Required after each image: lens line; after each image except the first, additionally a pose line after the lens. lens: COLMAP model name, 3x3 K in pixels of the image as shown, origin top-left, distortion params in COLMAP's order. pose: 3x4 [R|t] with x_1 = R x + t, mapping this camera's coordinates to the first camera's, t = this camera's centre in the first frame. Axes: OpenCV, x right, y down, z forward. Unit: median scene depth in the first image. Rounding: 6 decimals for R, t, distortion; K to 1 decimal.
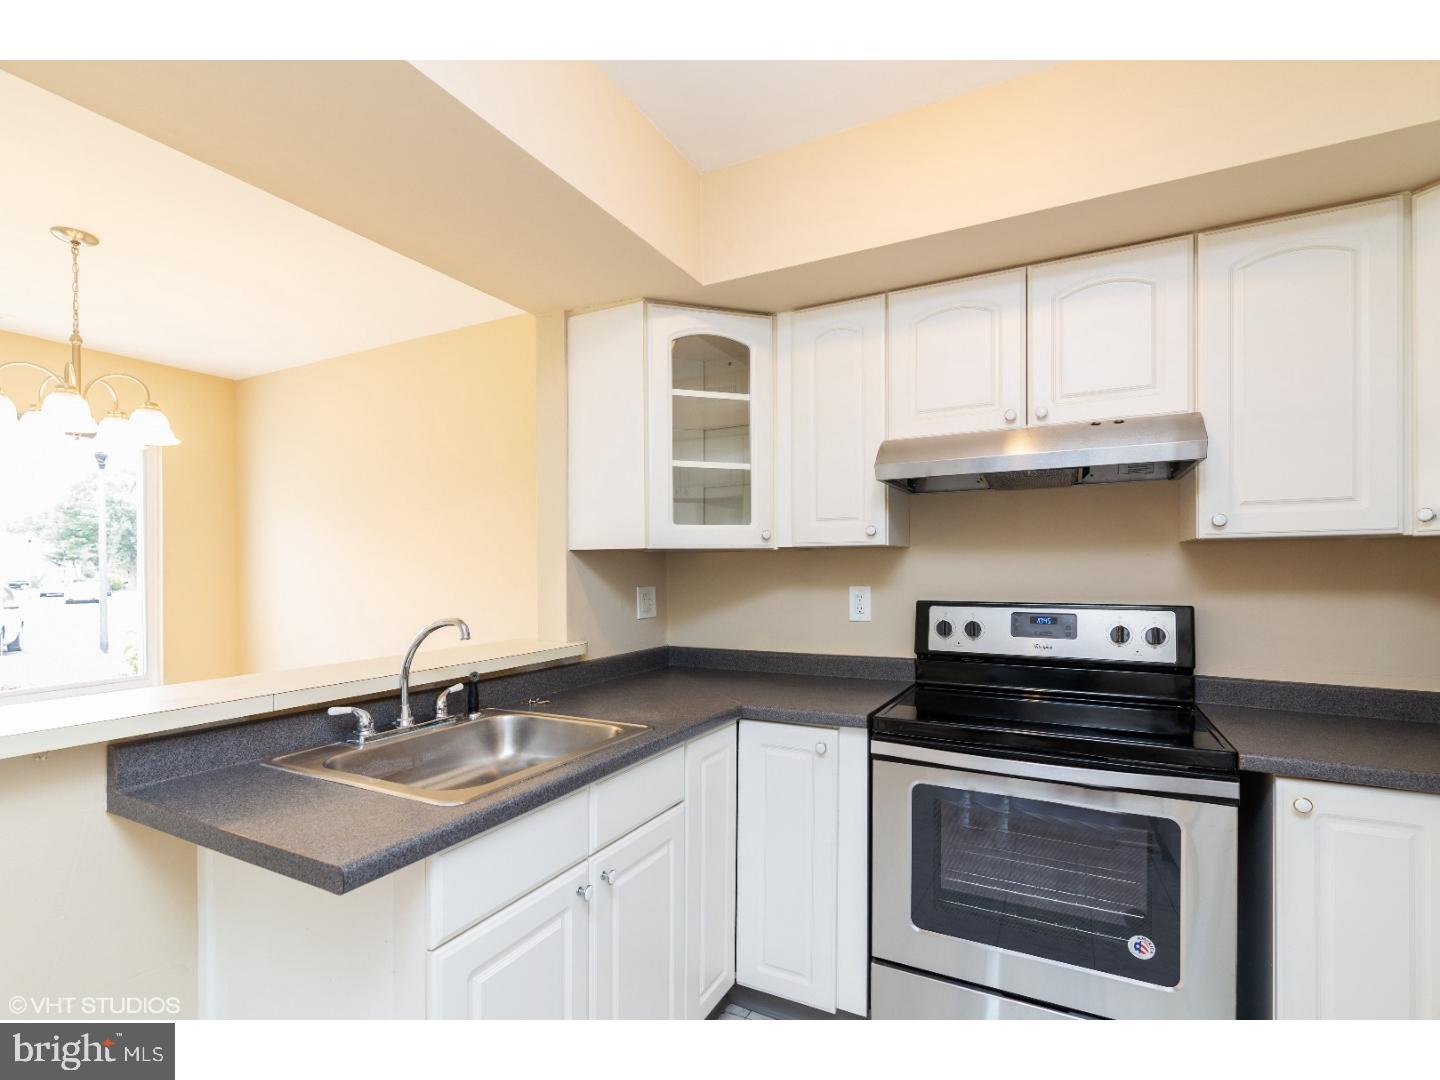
lens RADIAL K [[684.1, 0, 719.3], [0, 684.1, 571.4], [0, 0, 1]] dist [0.001675, 0.000760]
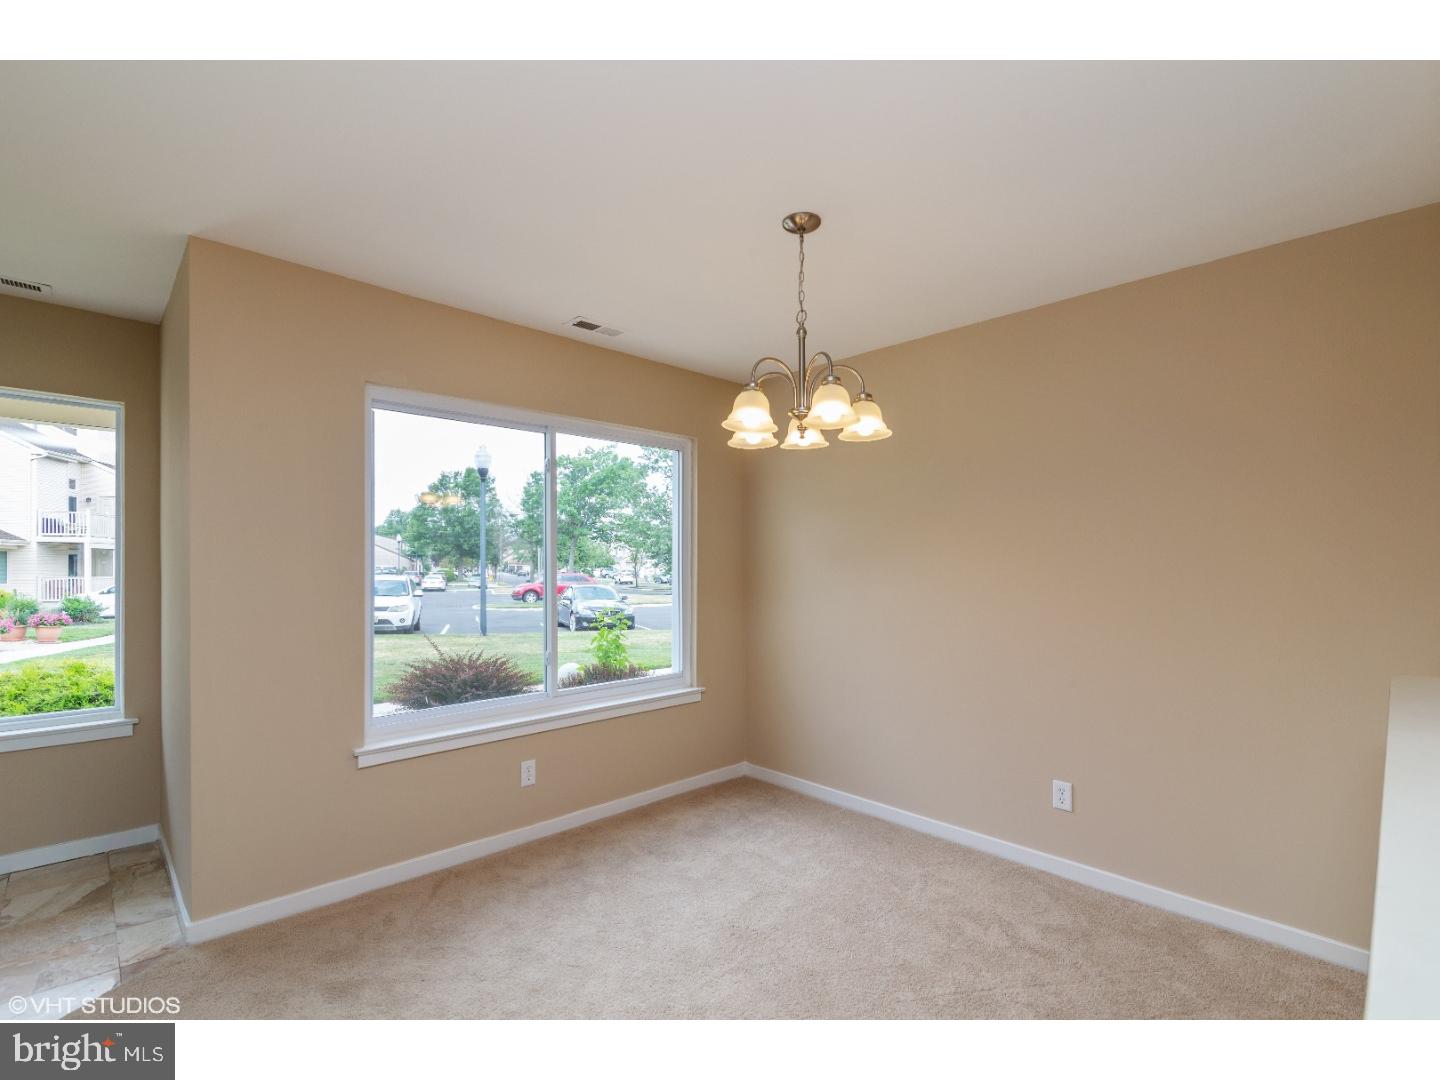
lens RADIAL K [[668.4, 0, 721.6], [0, 668.4, 567.9], [0, 0, 1]] dist [0.000072, 0.000045]
pose [[0.950106, 0.009667, -0.311779, -1.003659], [-0.010642, 0.999942, -0.001428, -0.016685], [0.311747, 0.004675, 0.950154, 0.133430]]
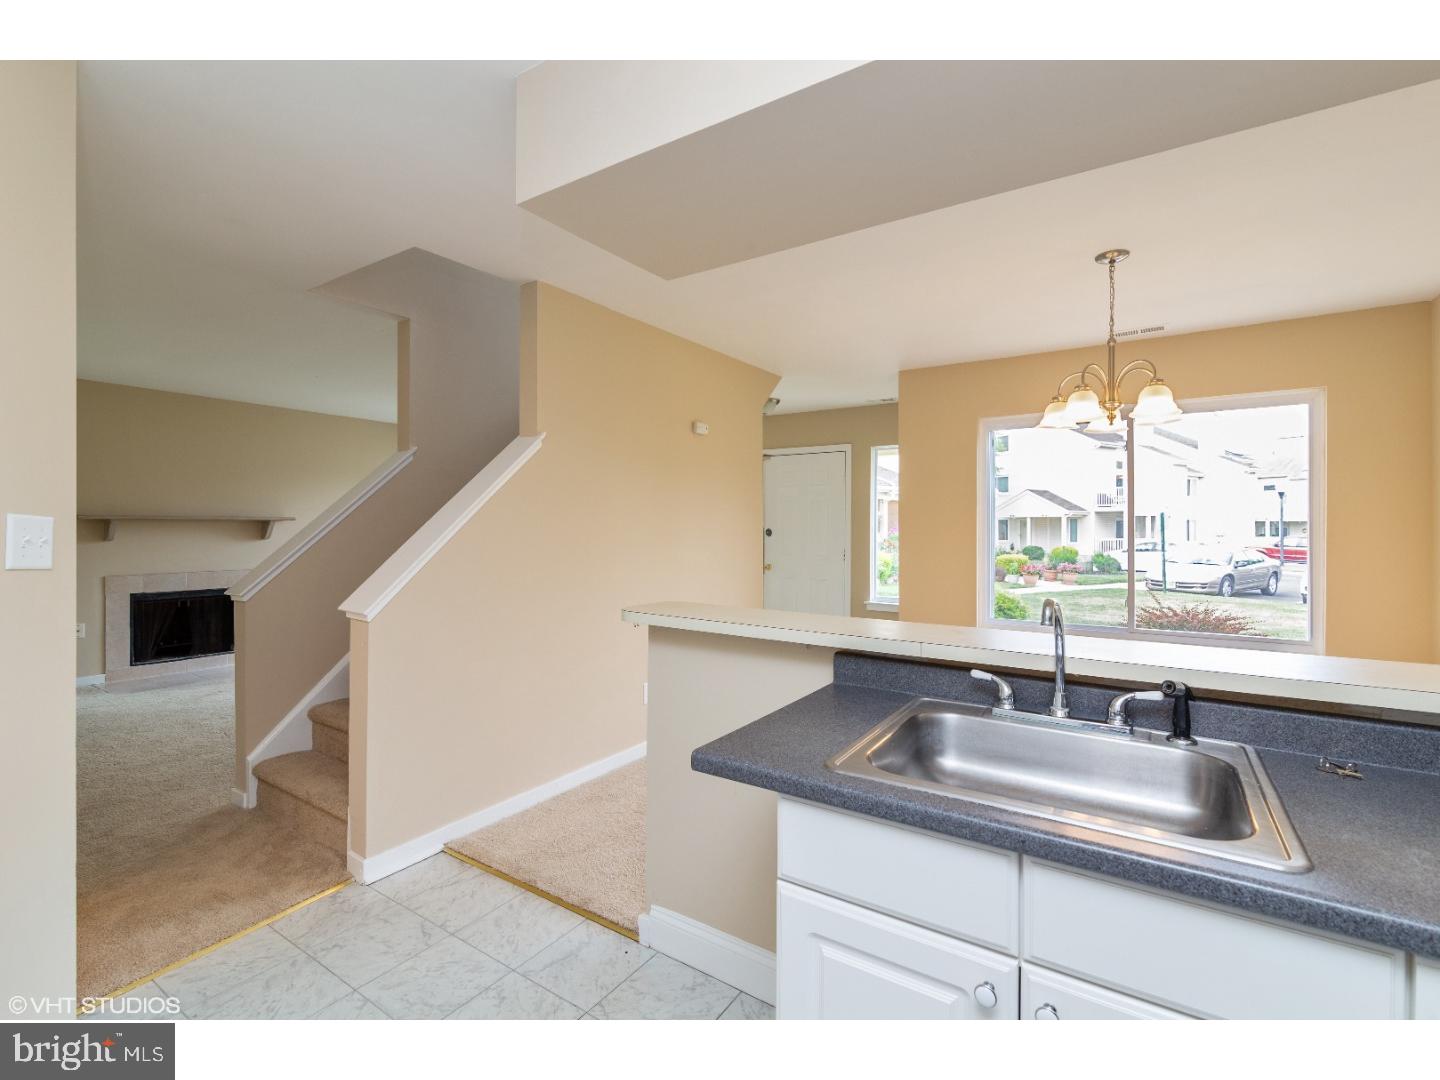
lens RADIAL K [[652.2, 0, 722.2], [0, 652.2, 538.7], [0, 0, 1]] dist [-0.000622, -0.000023]
pose [[-0.095579, 0.025137, -0.995104, 0.369748], [-0.013652, 0.999554, 0.026561, -0.017074], [0.995328, 0.016124, -0.095193, 0.575672]]
